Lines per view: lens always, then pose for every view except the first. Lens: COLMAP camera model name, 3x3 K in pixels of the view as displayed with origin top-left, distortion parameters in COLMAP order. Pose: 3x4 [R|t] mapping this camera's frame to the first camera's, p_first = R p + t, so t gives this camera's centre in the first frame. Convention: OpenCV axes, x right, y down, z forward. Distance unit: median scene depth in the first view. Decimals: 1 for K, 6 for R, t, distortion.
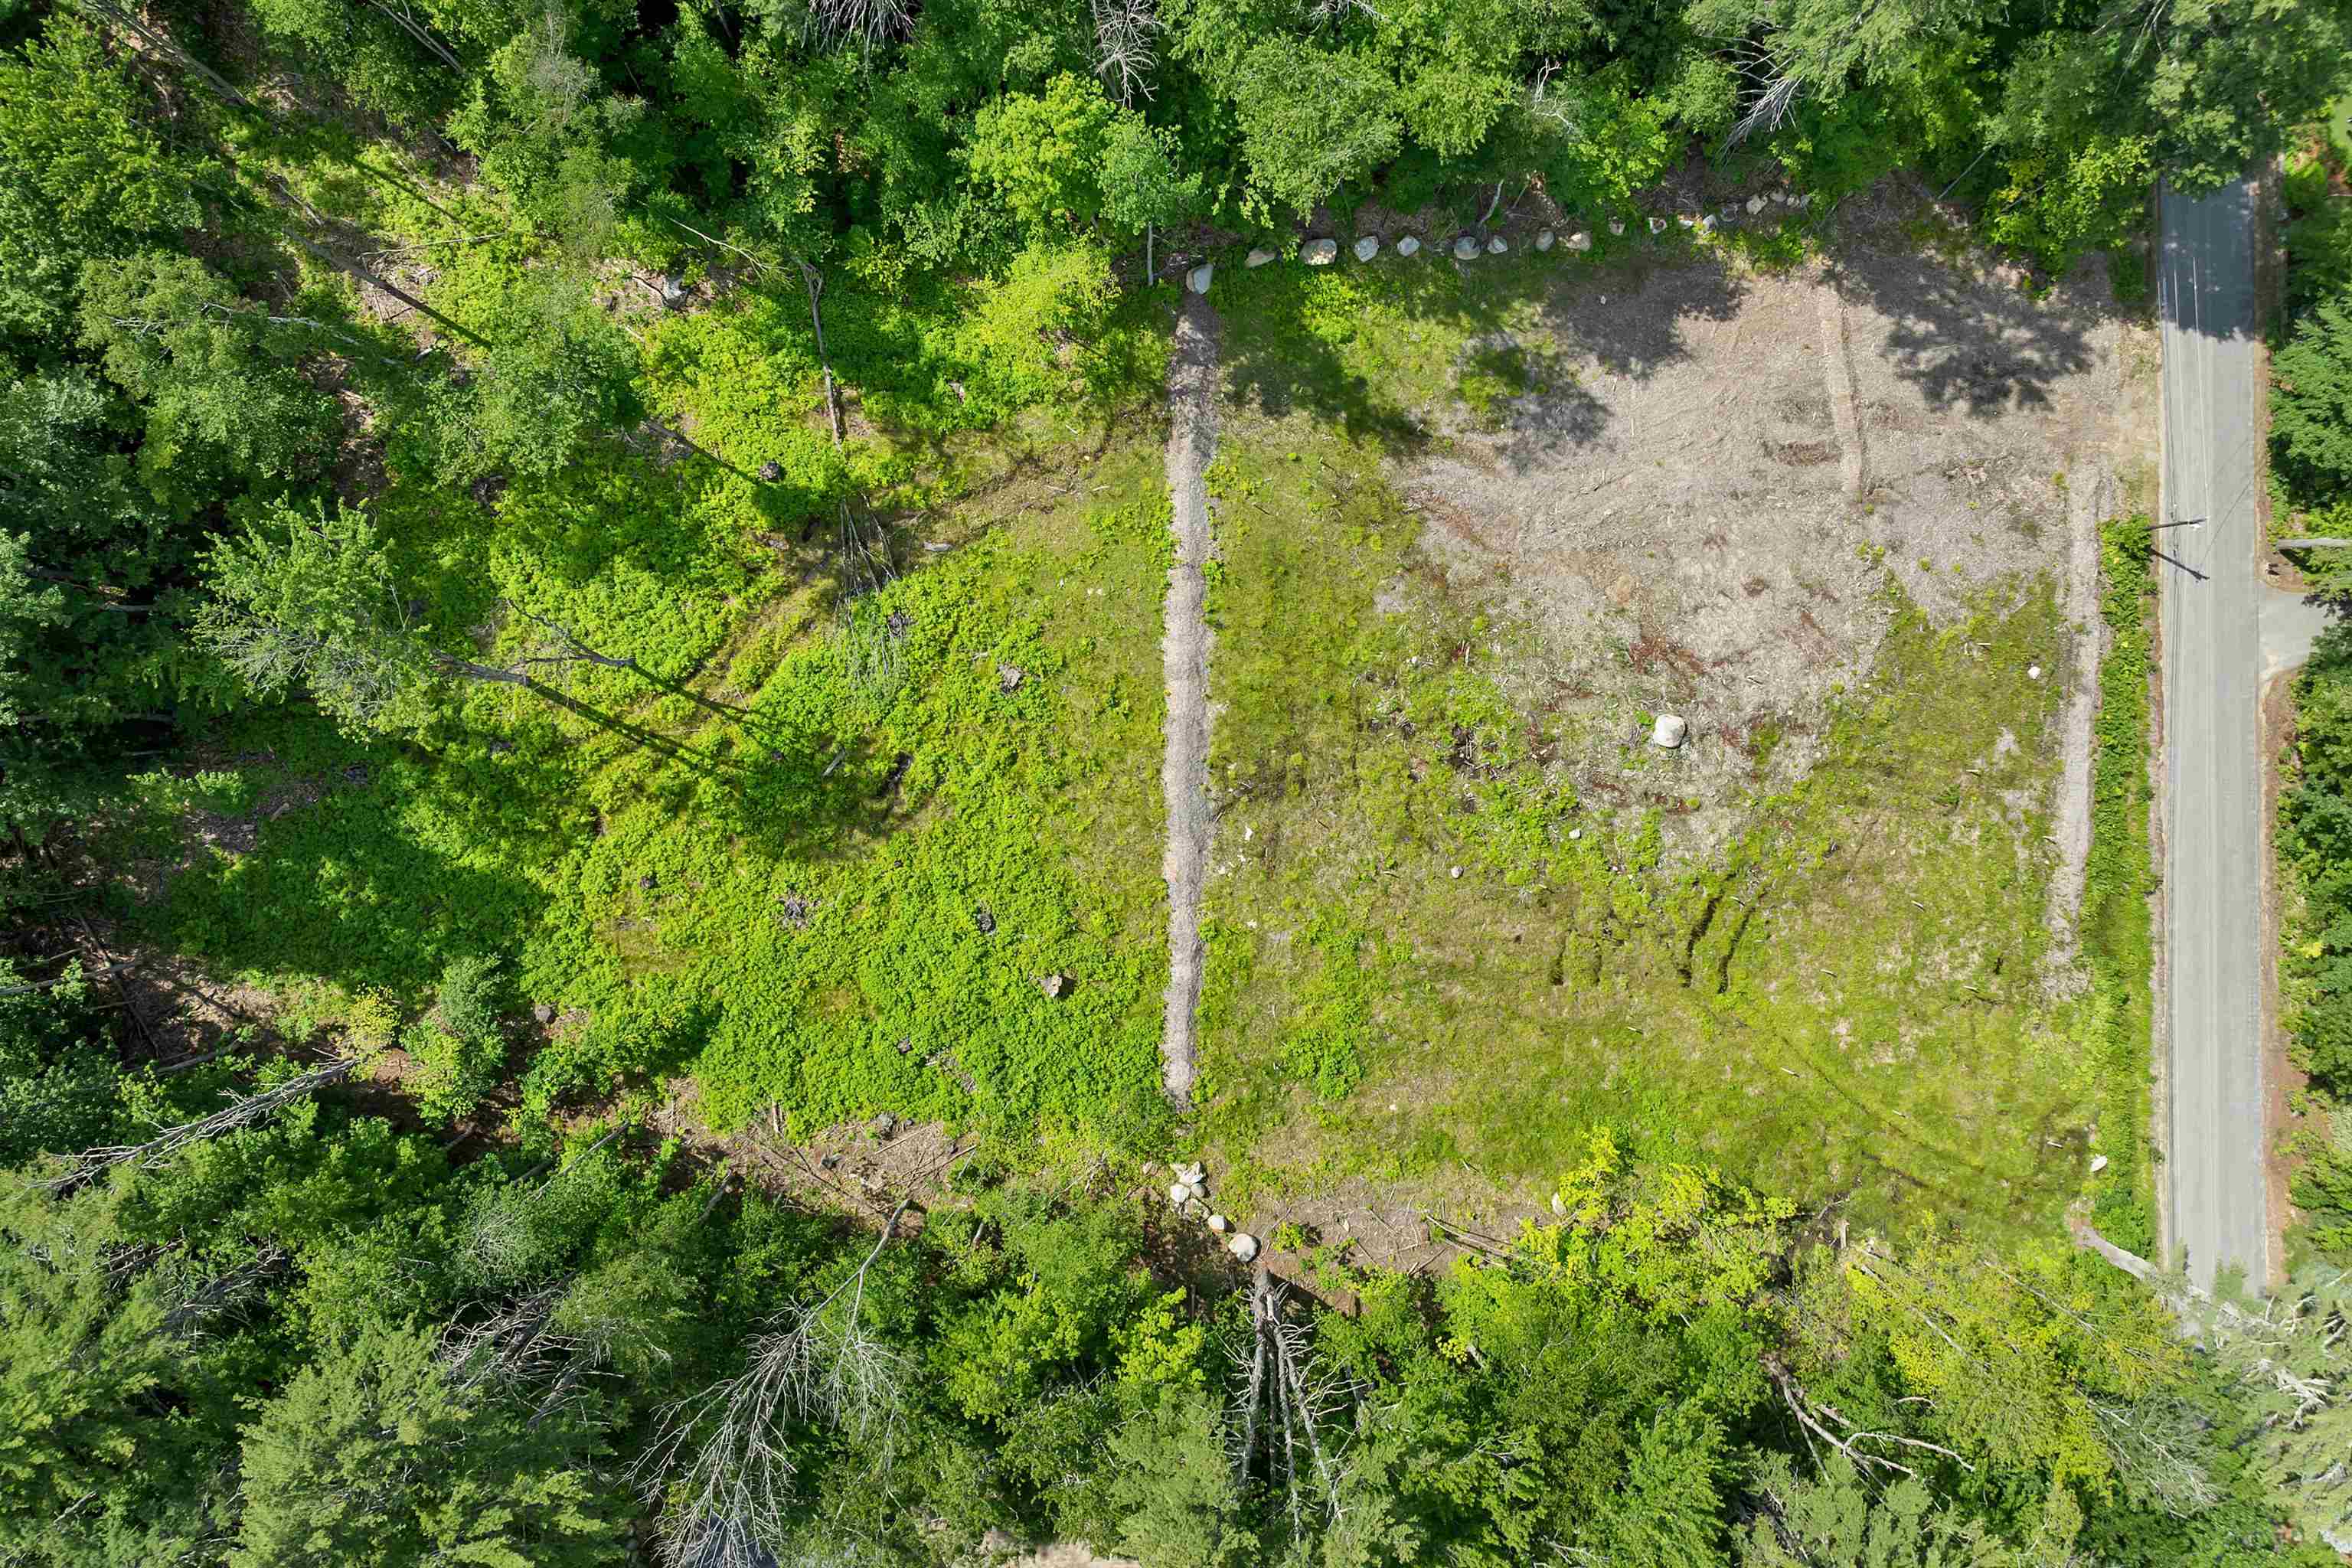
lens RADIAL K [[1602.5, 0, 1099.8], [0, 1602.5, 669.1], [0, 0, 1]] dist [-0.043061, -0.007276]
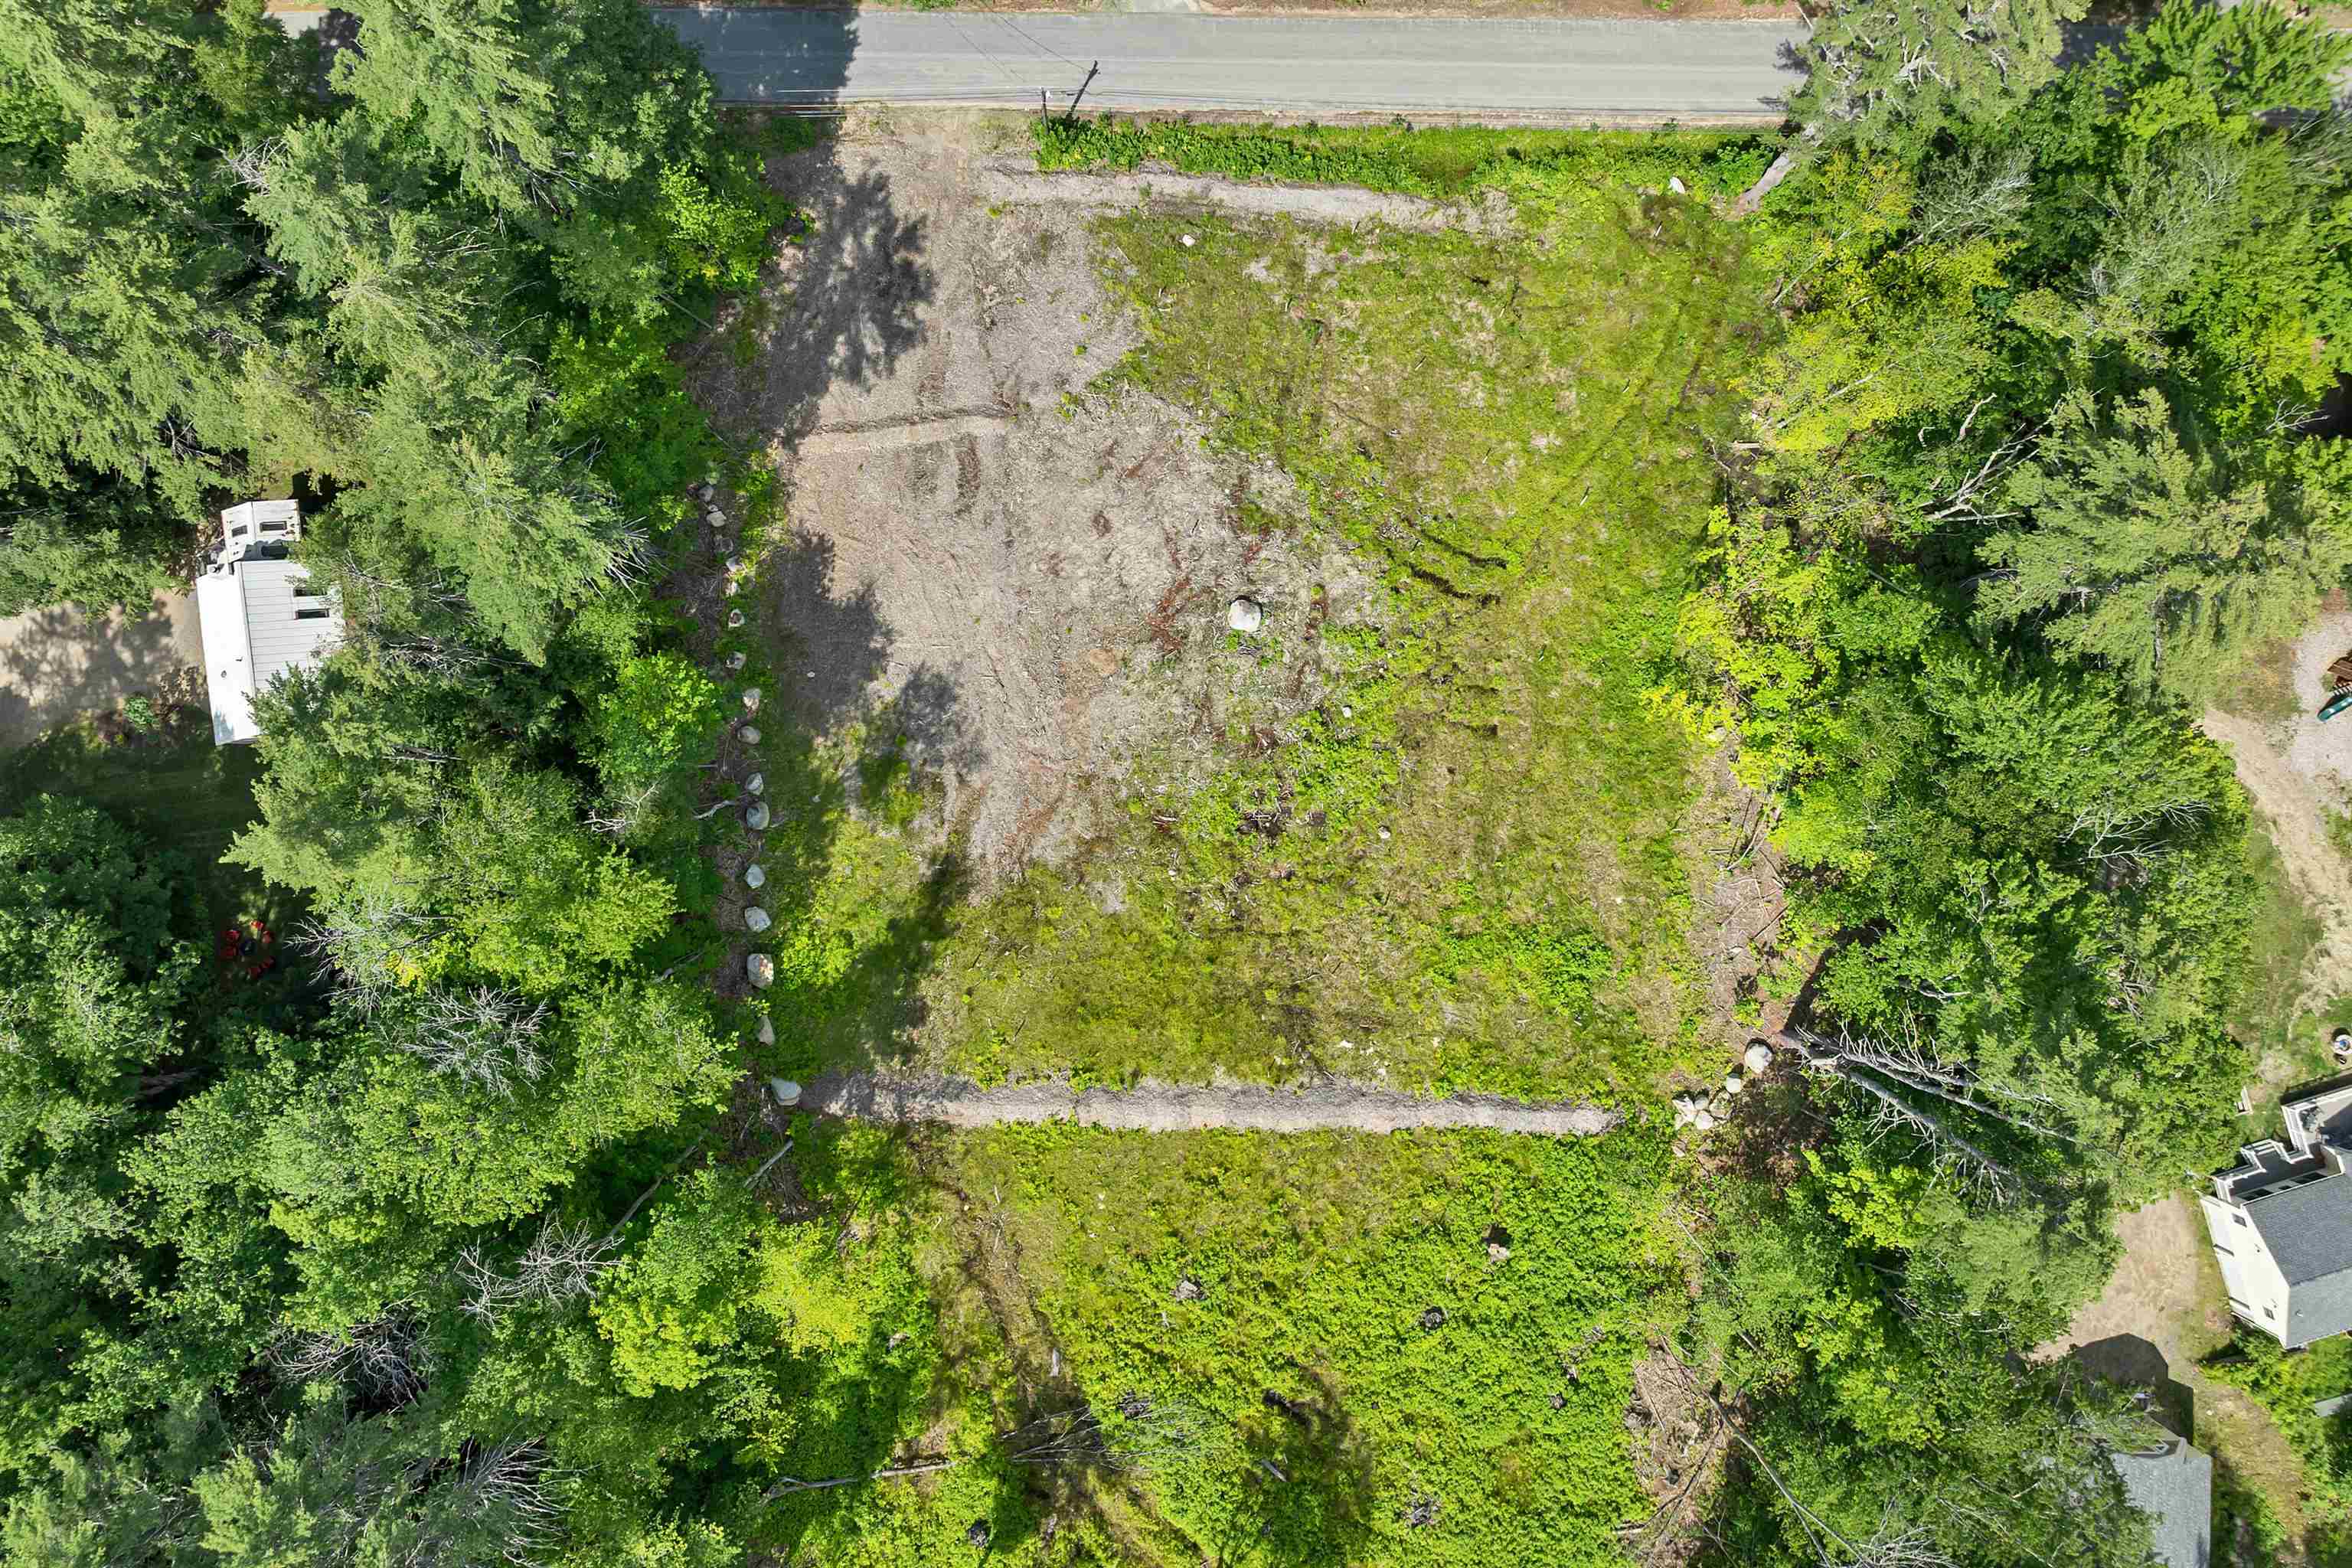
lens RADIAL K [[1619.4, 0, 1157.9], [0, 1619.4, 892.5], [0, 0, 1]] dist [-0.039591, -0.000676]
pose [[0.009474, -0.999503, 0.030073, 0.157439], [0.999760, 0.010063, 0.019464, -0.034857], [-0.019757, 0.029881, 0.999358, -0.008135]]
